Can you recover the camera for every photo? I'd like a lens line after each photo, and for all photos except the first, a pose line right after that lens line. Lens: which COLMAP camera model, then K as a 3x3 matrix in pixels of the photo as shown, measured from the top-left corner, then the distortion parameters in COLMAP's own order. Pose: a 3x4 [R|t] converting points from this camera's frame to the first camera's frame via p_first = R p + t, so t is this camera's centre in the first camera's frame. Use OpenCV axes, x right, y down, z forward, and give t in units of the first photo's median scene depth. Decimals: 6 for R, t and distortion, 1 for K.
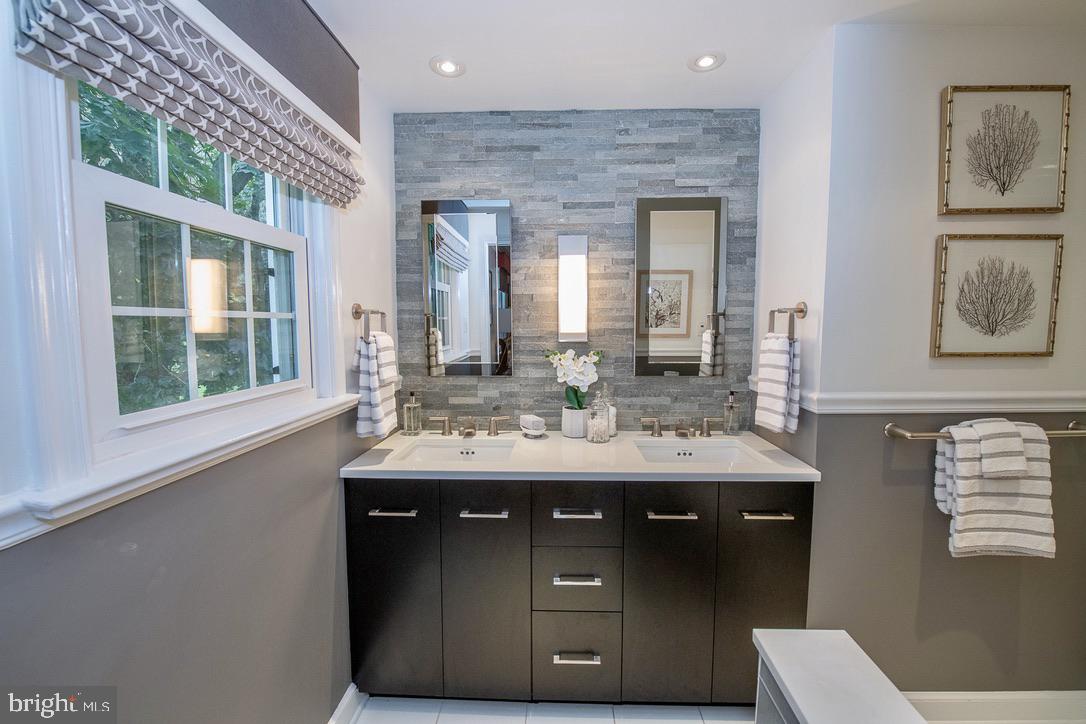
lens RADIAL K [[430.9, 0, 546.6], [0, 430.9, 356.5], [0, 0, 1]] dist [-0.017991, -0.001893]
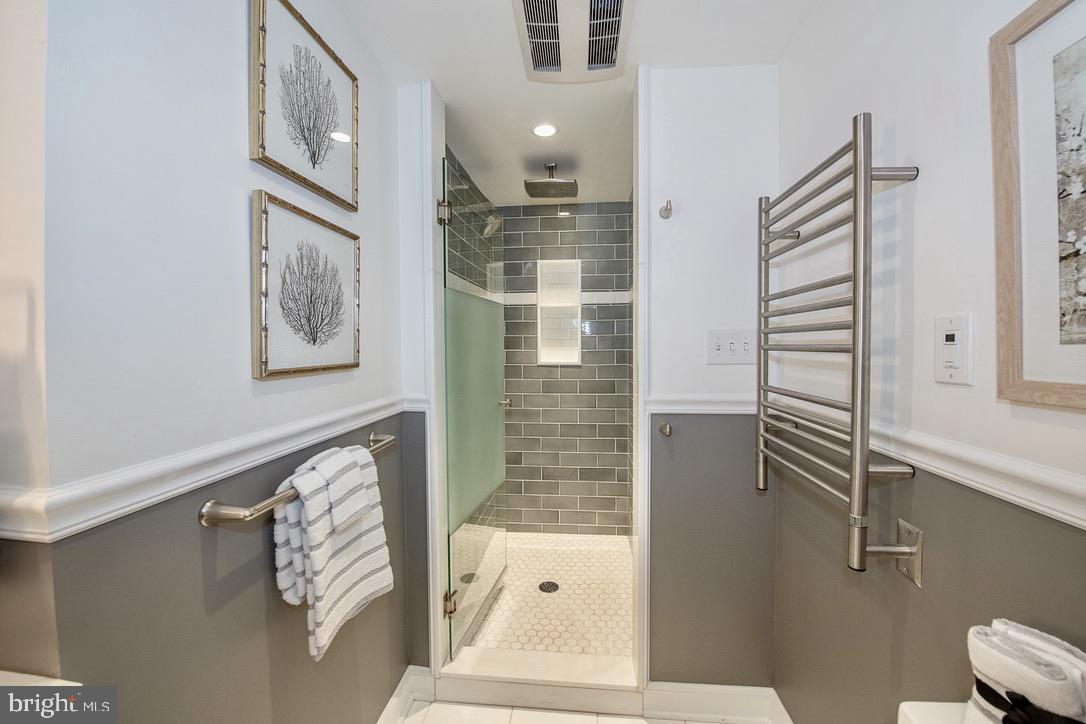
lens RADIAL K [[430.9, 0, 546.6], [0, 430.9, 356.5], [0, 0, 1]] dist [-0.017991, -0.001893]
pose [[0.056222, -0.022748, 0.998159, 0.289804], [0.077369, 0.996833, 0.018360, -0.008991], [-0.995416, 0.076194, 0.057804, 0.526429]]
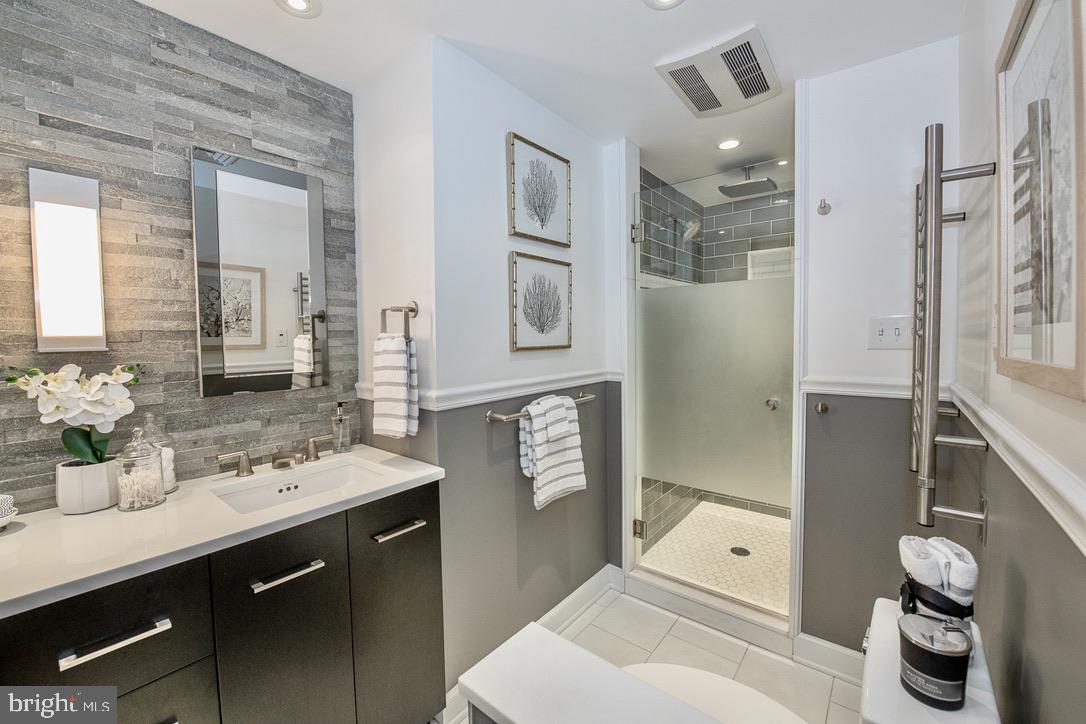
lens RADIAL K [[430.9, 0, 546.6], [0, 430.9, 356.5], [0, 0, 1]] dist [-0.017991, -0.001893]
pose [[0.595555, -0.040931, 0.802271, -0.021175], [0.068935, 0.997621, -0.000275, 0.023775], [-0.800352, 0.055468, 0.596960, 0.186775]]
